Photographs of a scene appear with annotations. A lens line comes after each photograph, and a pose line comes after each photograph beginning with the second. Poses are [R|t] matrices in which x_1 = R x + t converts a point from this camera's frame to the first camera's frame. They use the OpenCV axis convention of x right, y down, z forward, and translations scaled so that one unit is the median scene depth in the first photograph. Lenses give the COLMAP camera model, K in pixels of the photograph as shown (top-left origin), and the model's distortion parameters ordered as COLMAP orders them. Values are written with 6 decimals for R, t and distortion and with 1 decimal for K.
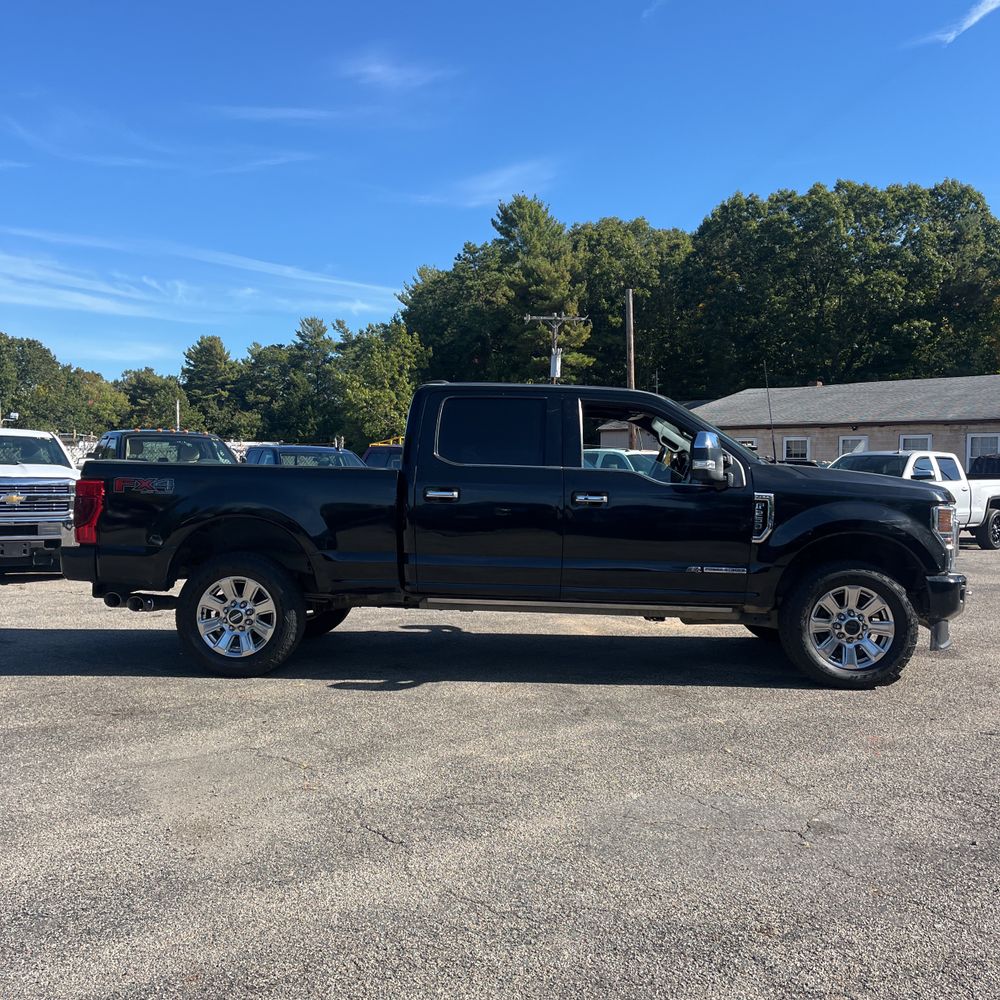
lens RADIAL K [[1013.0, 0, 479.7], [0, 1013.0, 497.0], [0, 0, 1]] dist [0.026879, 0.009082]
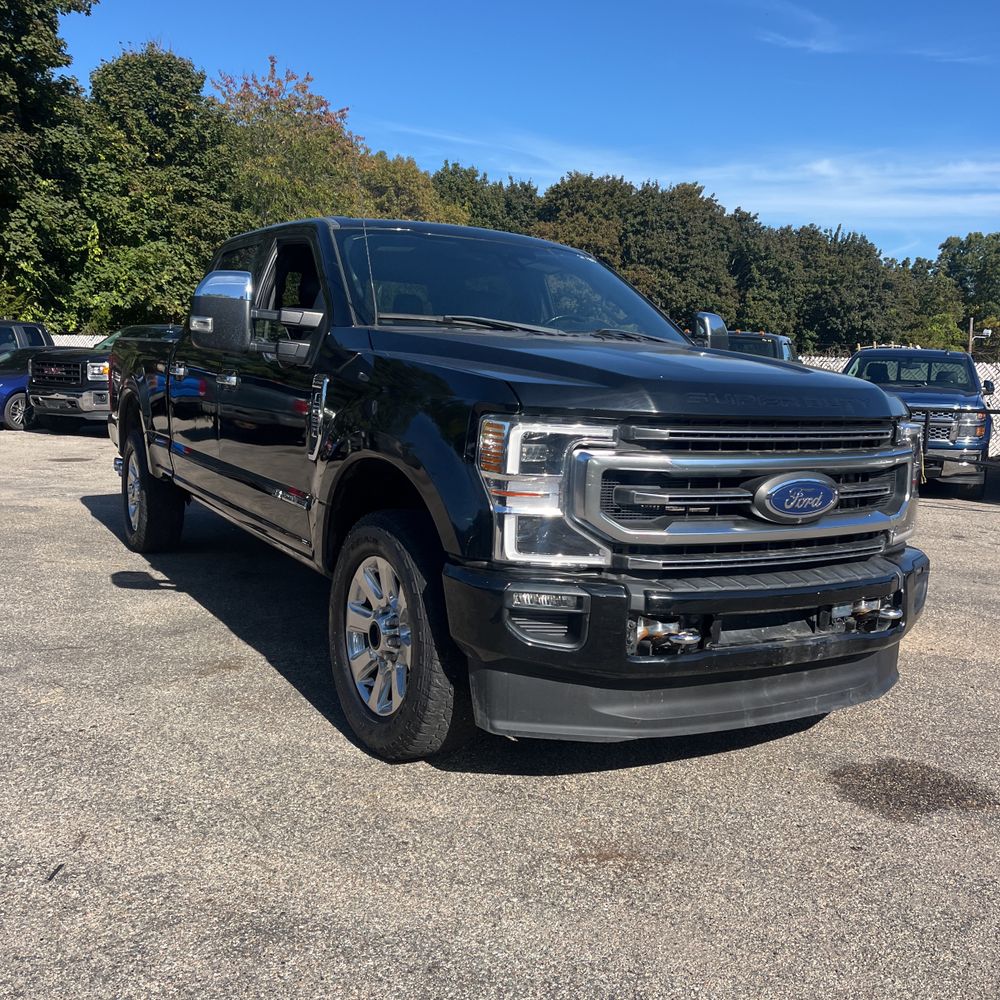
lens RADIAL K [[1008.2, 0, 526.1], [0, 1008.2, 501.5], [0, 0, 1]] dist [0.098677, -0.148213]
pose [[0.569634, 0.122377, -0.812736, 0.096396], [-0.056575, 0.992346, 0.109769, -0.000346], [0.819949, -0.016548, 0.572198, 0.089437]]
